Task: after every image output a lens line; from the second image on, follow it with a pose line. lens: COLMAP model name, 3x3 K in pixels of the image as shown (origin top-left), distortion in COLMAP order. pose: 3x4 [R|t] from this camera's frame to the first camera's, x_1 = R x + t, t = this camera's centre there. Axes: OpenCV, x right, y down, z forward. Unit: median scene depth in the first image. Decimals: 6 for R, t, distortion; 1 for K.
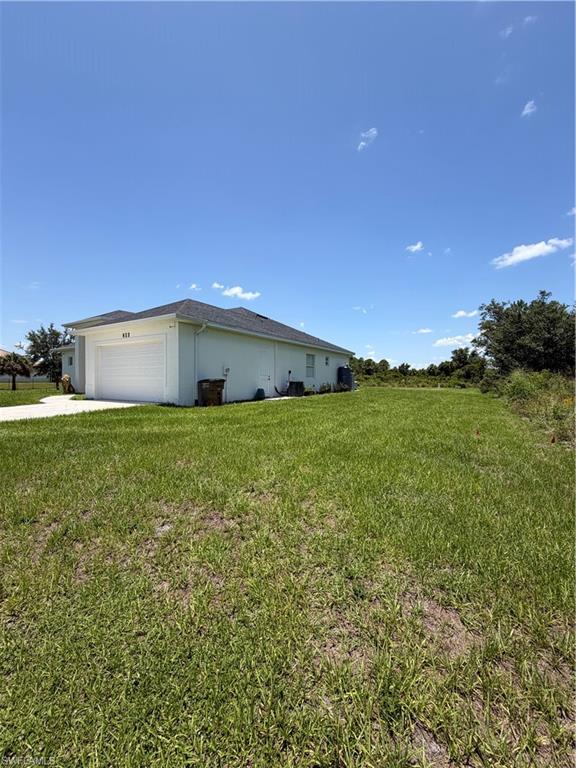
lens RADIAL K [[310.4, 0, 288.0], [0, 310.4, 384.0], [0, 0, 1]] dist [-0.000563, -0.000112]
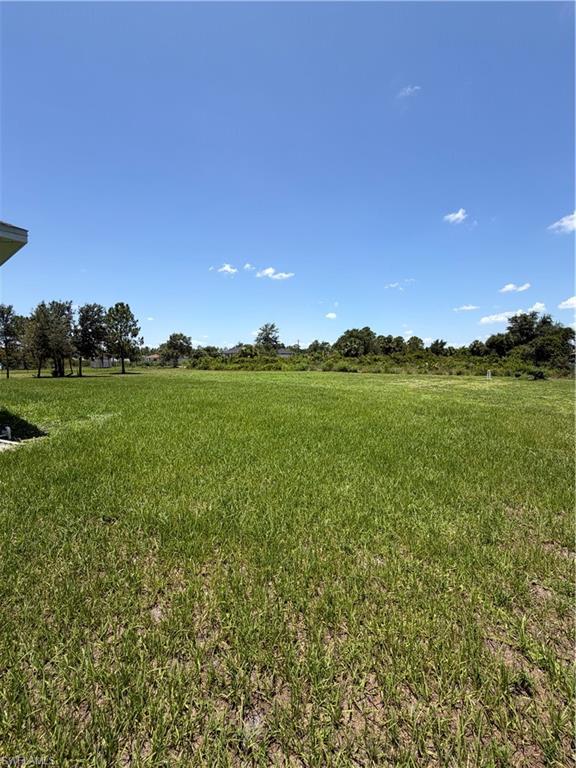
lens RADIAL K [[307.6, 0, 288.7], [0, 307.6, 363.3], [0, 0, 1]] dist [0.000143, -0.000014]
pose [[0.993574, -0.000898, -0.113184, 0.115441], [0.000462, 0.999992, -0.003883, -0.006699], [0.113187, 0.003806, 0.993566, 0.247625]]
